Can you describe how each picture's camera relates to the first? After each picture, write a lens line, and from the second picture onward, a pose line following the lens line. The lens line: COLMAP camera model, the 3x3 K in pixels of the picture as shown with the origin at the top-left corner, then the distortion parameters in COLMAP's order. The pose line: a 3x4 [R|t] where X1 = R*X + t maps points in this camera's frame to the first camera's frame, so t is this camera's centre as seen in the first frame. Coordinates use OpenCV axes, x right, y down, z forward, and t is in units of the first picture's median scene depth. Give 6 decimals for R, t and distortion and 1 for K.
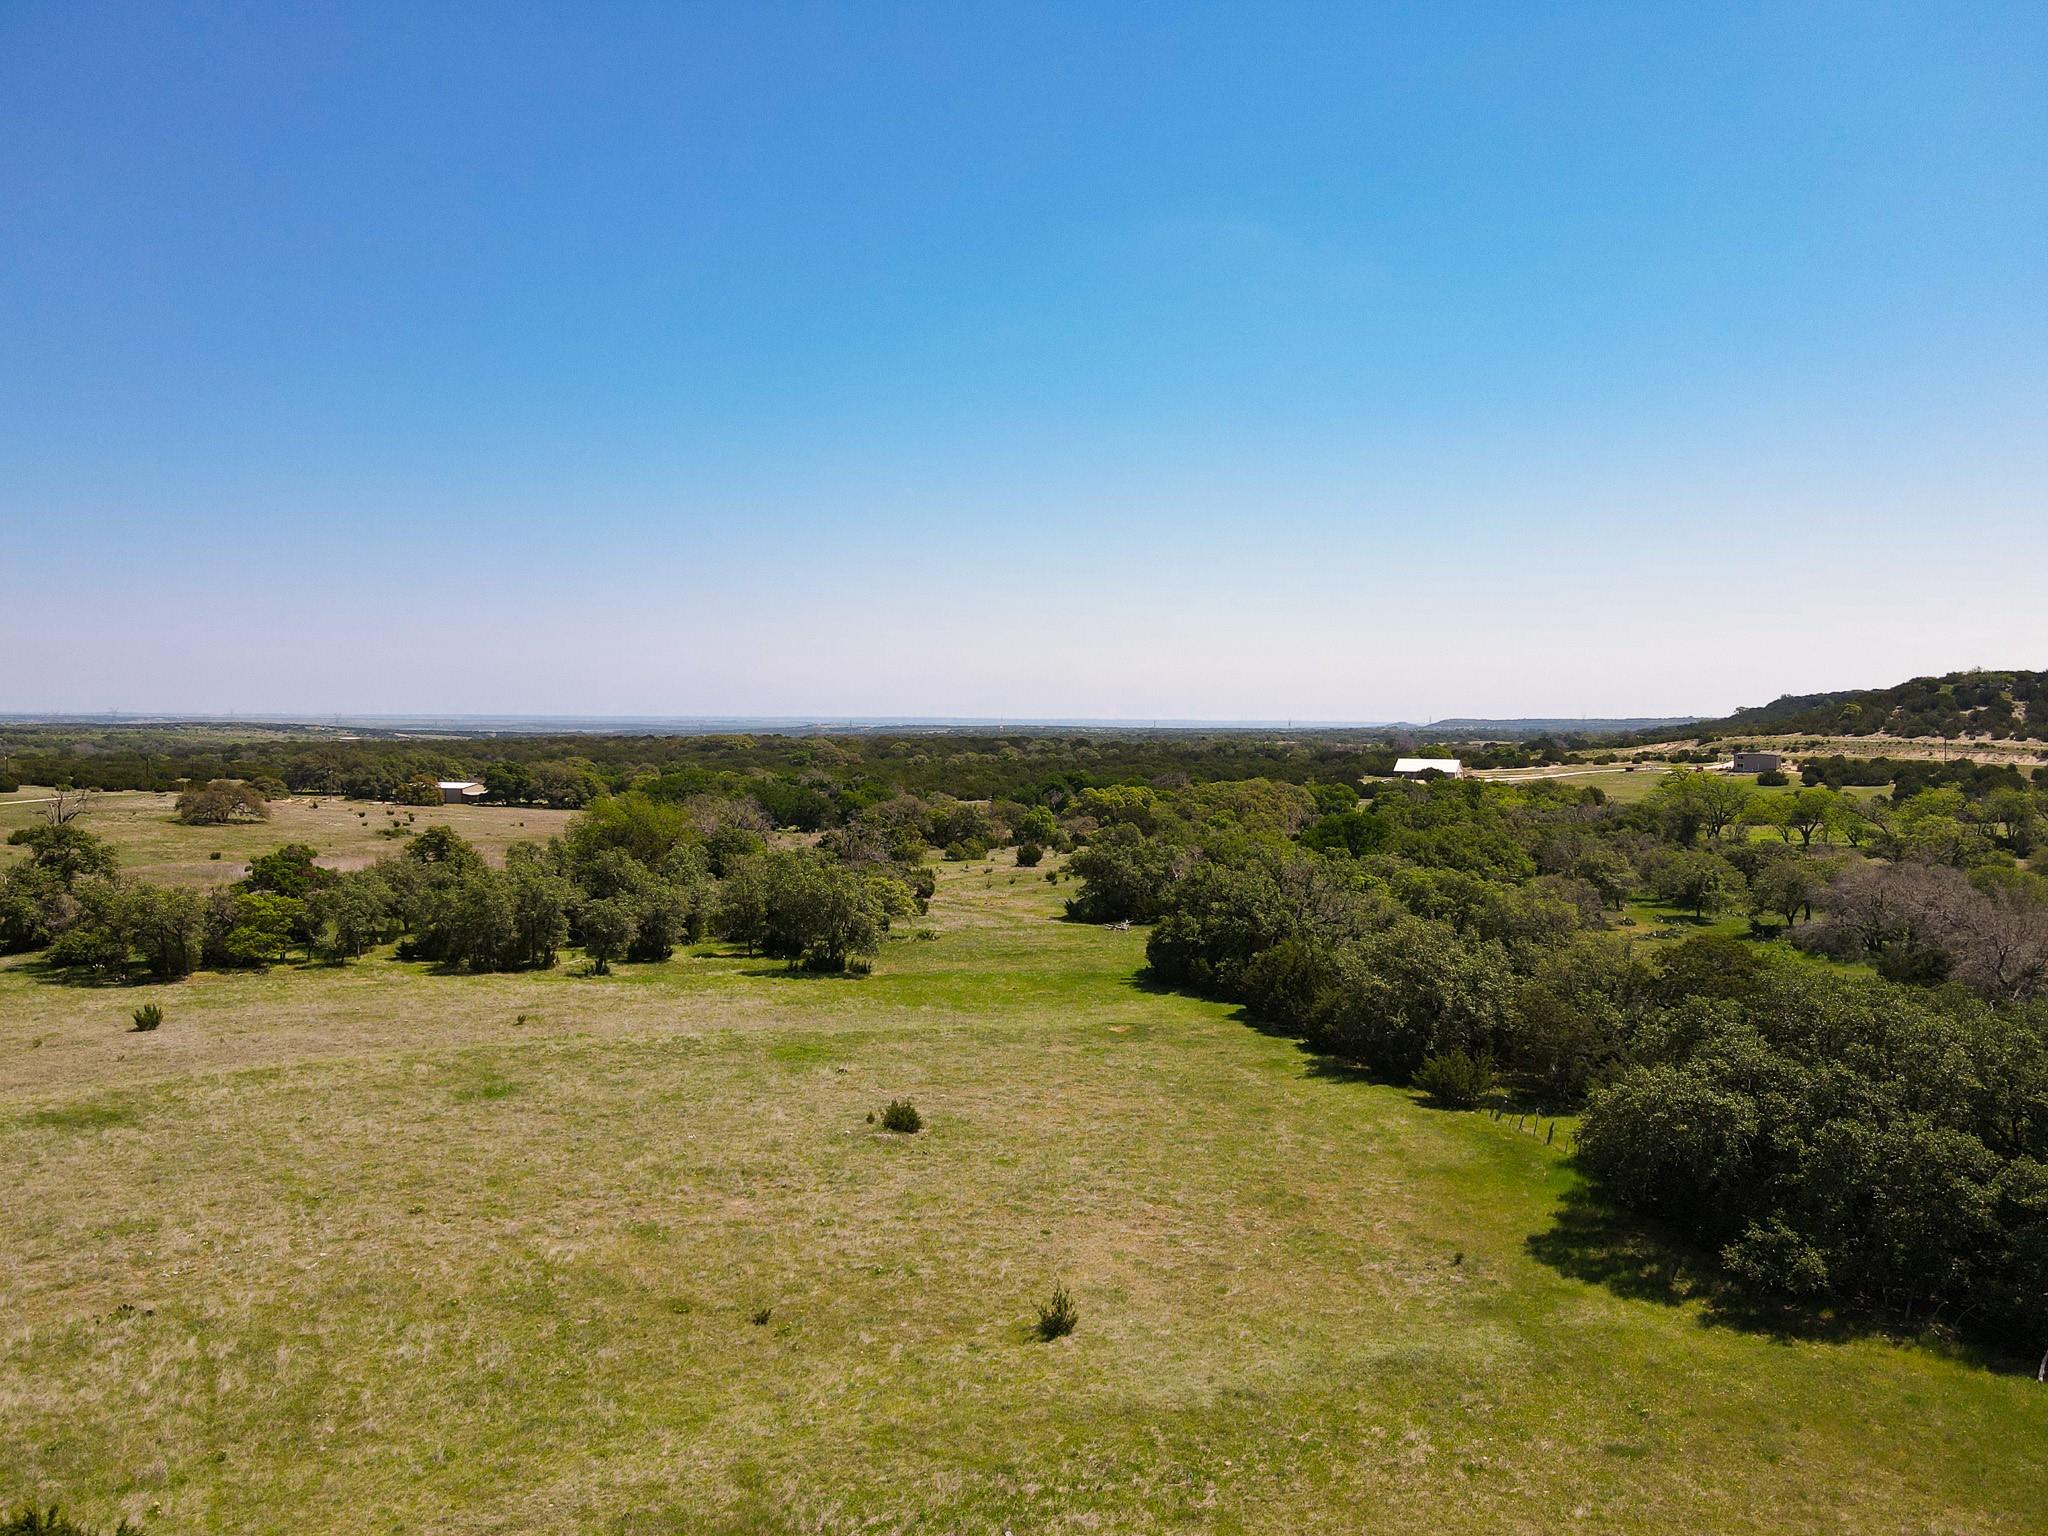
lens RADIAL K [[1510.5, 0, 1020.9], [0, 1510.5, 768.9], [0, 0, 1]] dist [0.003295, 0.023622]
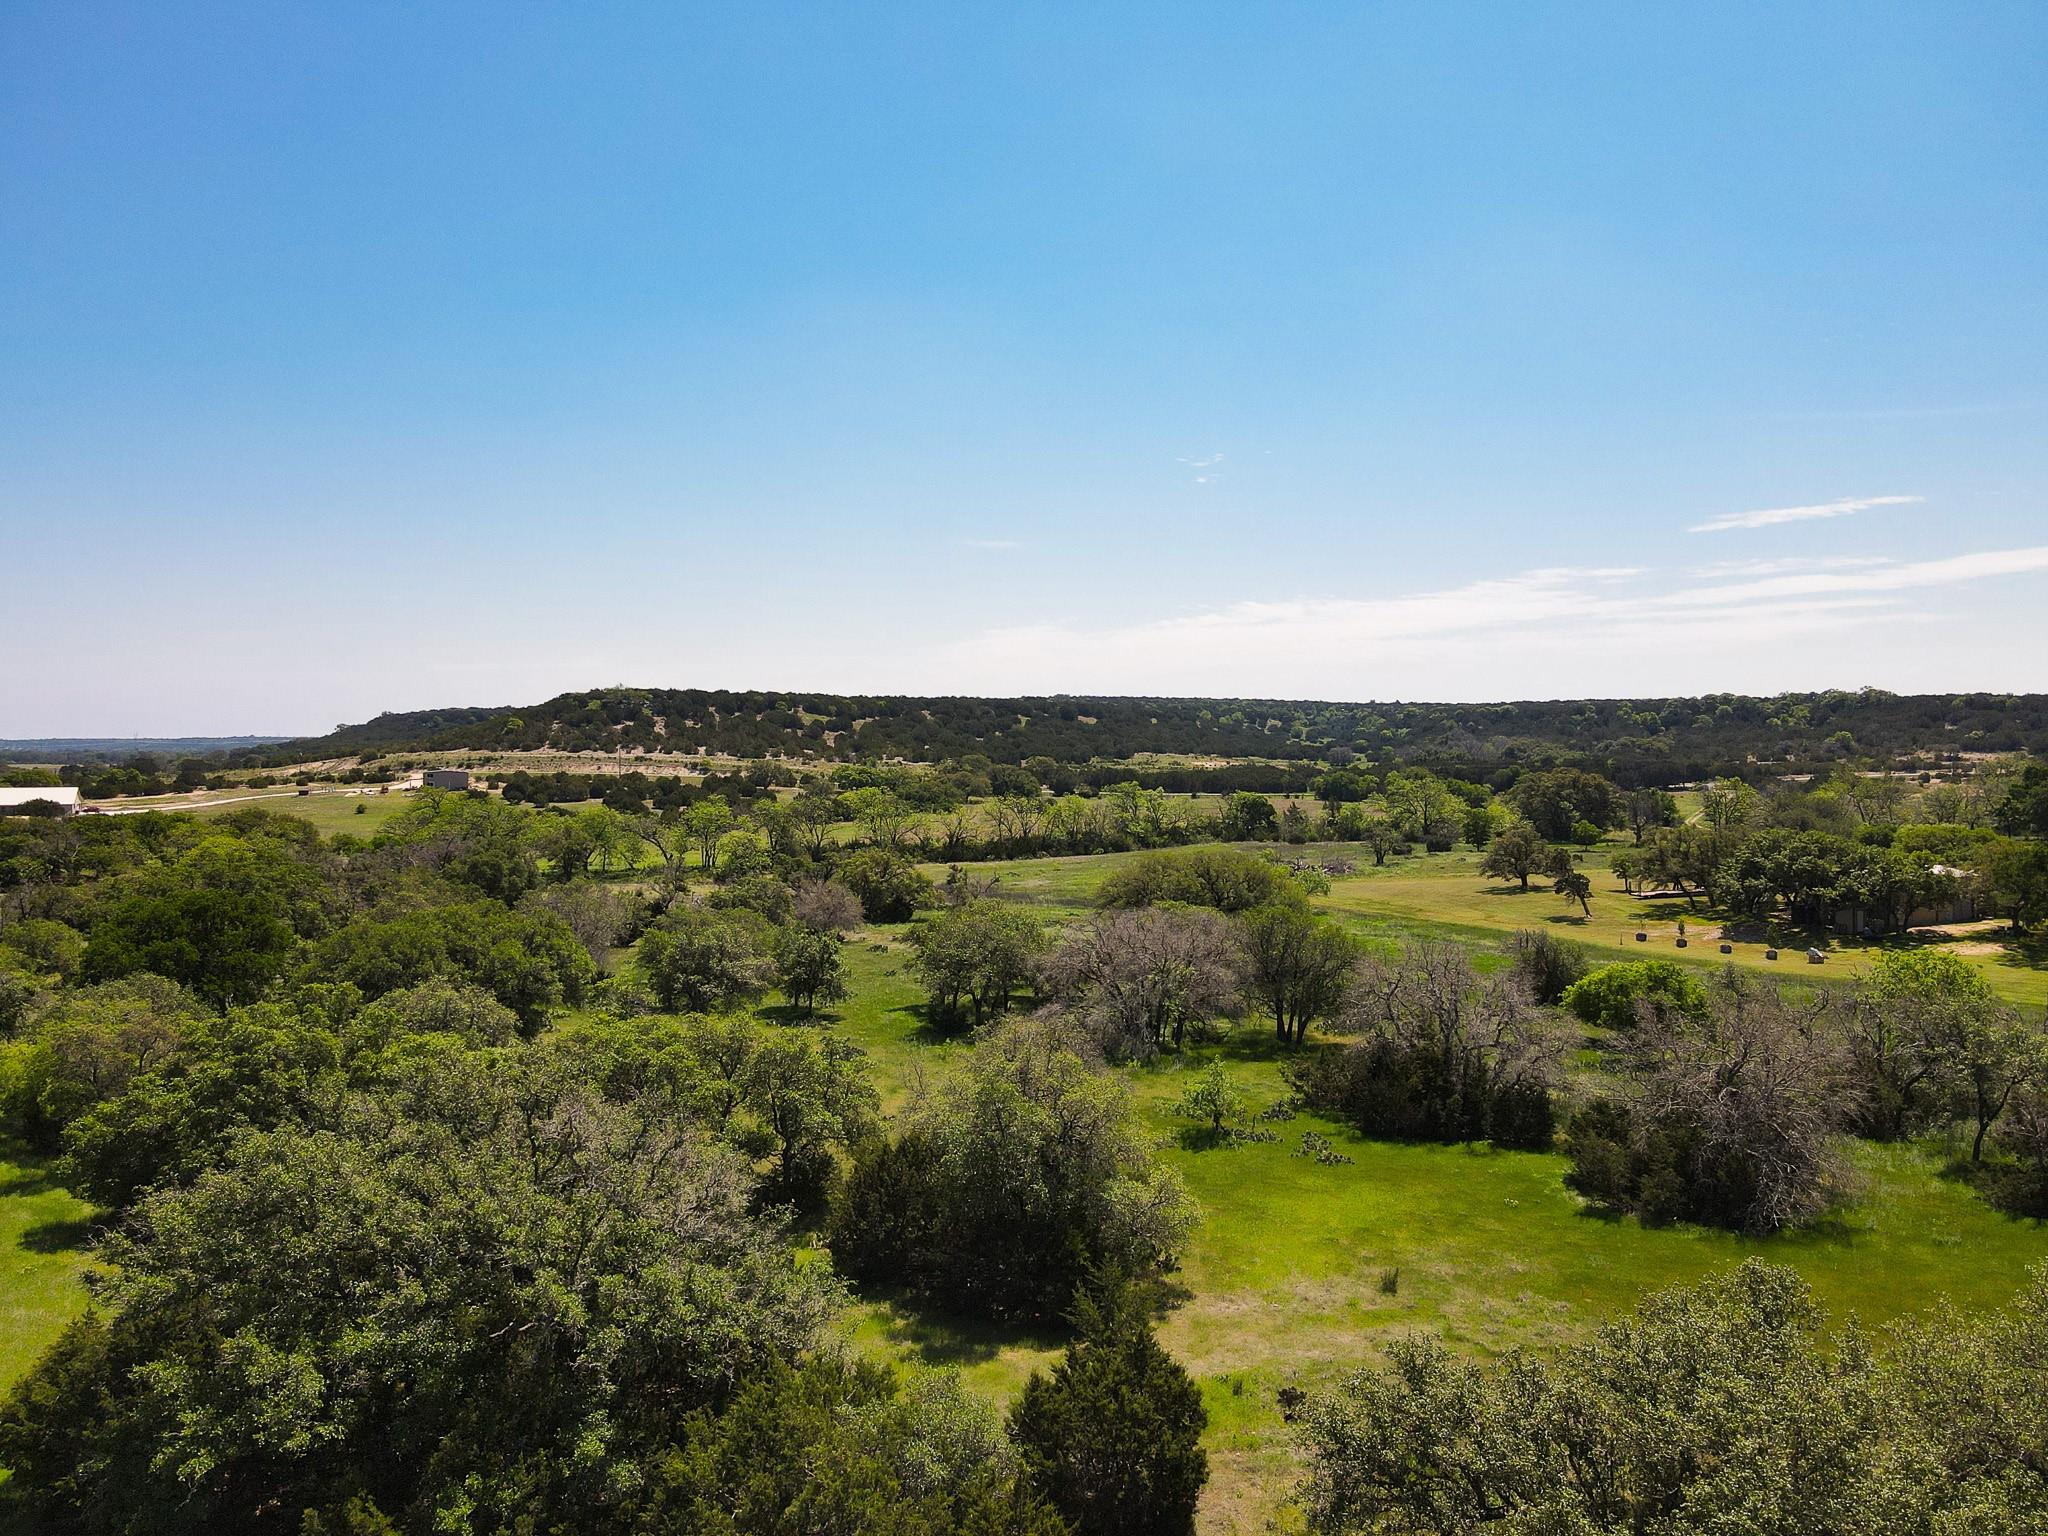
lens RADIAL K [[1499.2, 0, 1018.1], [0, 1499.2, 731.6], [0, 0, 1]] dist [0.001126, 0.027145]
pose [[0.623719, -0.000977, 0.781648, -0.010665], [0.030424, 0.999272, -0.023028, -0.004427], [-0.781057, 0.038144, 0.623294, 0.294405]]
